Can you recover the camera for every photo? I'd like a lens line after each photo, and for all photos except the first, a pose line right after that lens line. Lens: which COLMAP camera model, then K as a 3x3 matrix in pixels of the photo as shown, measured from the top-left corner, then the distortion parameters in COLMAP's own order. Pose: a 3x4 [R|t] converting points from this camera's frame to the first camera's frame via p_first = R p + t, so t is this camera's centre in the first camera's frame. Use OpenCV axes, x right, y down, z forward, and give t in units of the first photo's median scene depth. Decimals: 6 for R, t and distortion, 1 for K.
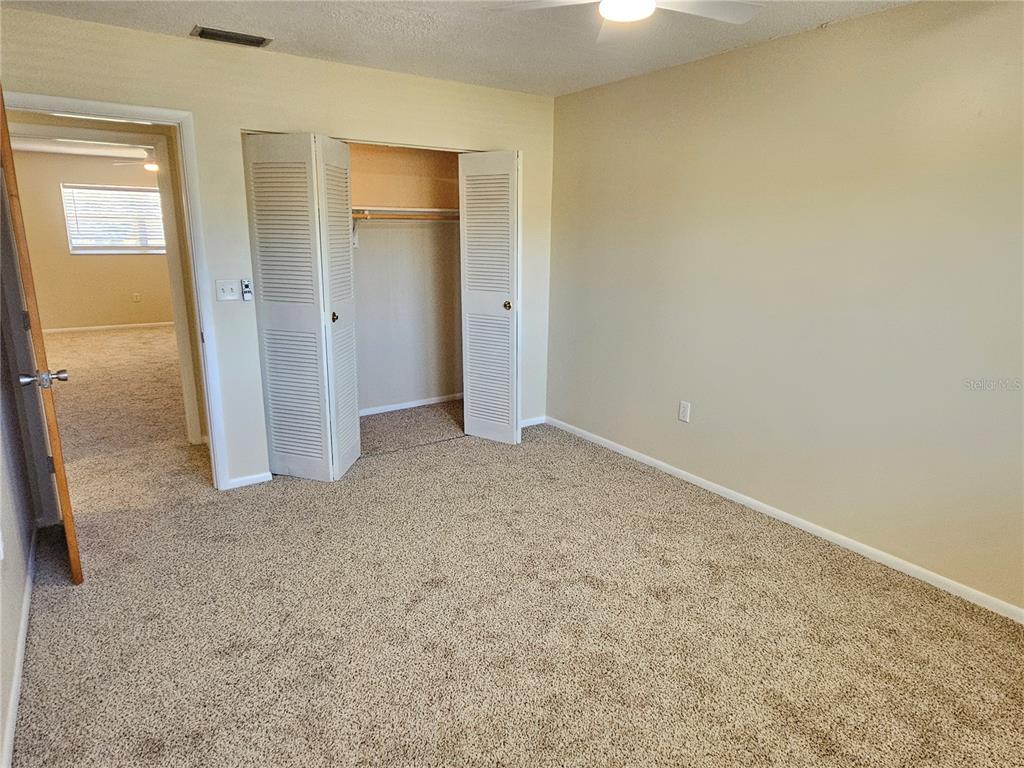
lens RADIAL K [[625.5, 0, 510.3], [0, 625.5, 380.3], [0, 0, 1]] dist [0.002703, 0.000352]
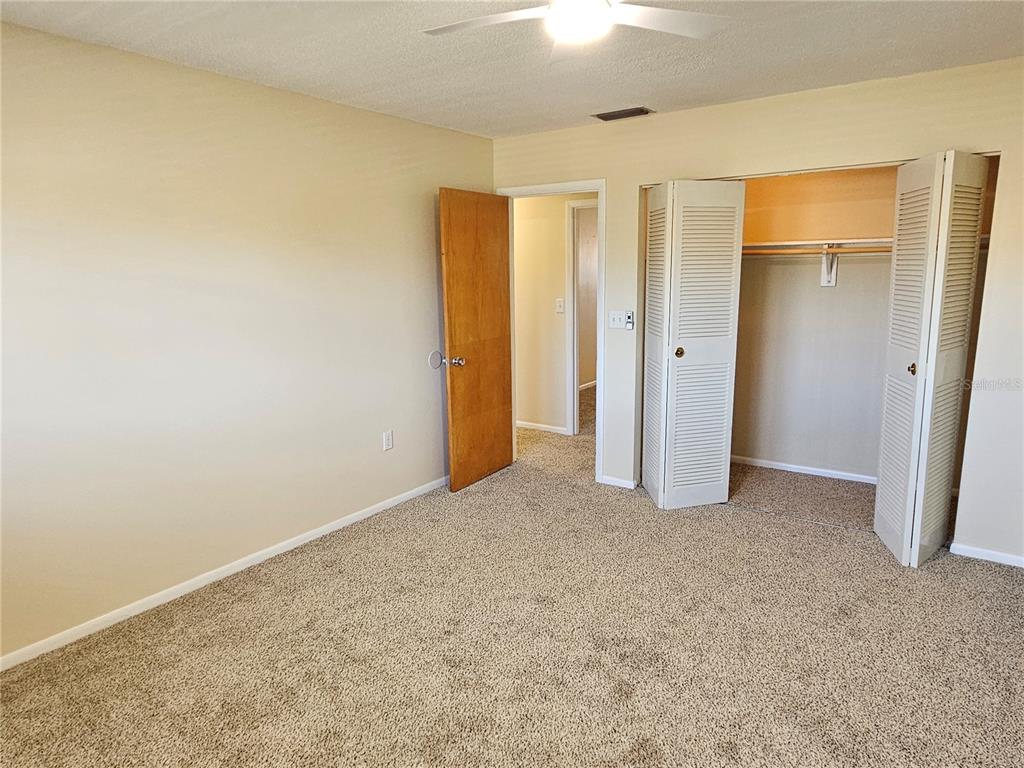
lens RADIAL K [[625.5, 0, 510.3], [0, 625.5, 380.3], [0, 0, 1]] dist [0.002703, 0.000352]
pose [[0.345055, 0.152536, -0.926105, 0.576102], [-0.201200, 0.975789, 0.085755, -0.086881], [0.916764, 0.156742, 0.367391, 0.365701]]
